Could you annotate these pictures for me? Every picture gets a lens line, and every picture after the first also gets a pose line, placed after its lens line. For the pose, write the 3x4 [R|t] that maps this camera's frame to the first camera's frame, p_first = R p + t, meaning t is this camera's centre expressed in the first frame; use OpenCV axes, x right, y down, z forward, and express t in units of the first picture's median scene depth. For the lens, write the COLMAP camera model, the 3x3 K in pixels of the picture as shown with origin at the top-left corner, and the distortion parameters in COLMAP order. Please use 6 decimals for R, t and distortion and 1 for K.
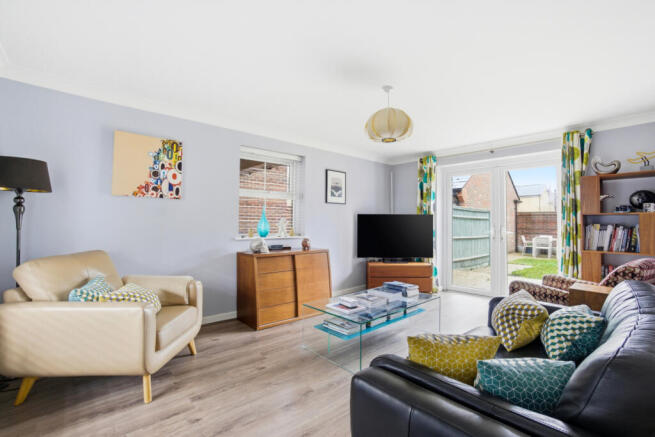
lens RADIAL K [[305.6, 0, 327.5], [0, 305.6, 218.5], [0, 0, 1]] dist [-0.001068, -0.000115]
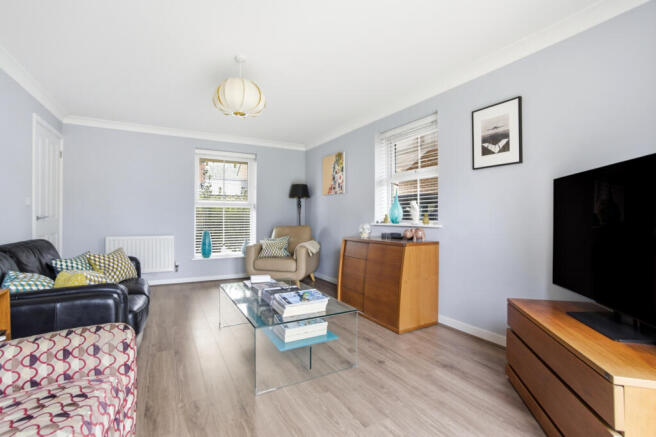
lens RADIAL K [[306.1, 0, 328.0], [0, 306.1, 218.5], [0, 0, 1]] dist [-0.001068, -0.000115]
pose [[-0.197277, -0.010236, -0.980294, 0.882488], [0.004593, 0.999925, -0.011366, 0.065969], [0.980337, -0.006744, -0.197216, 1.213188]]
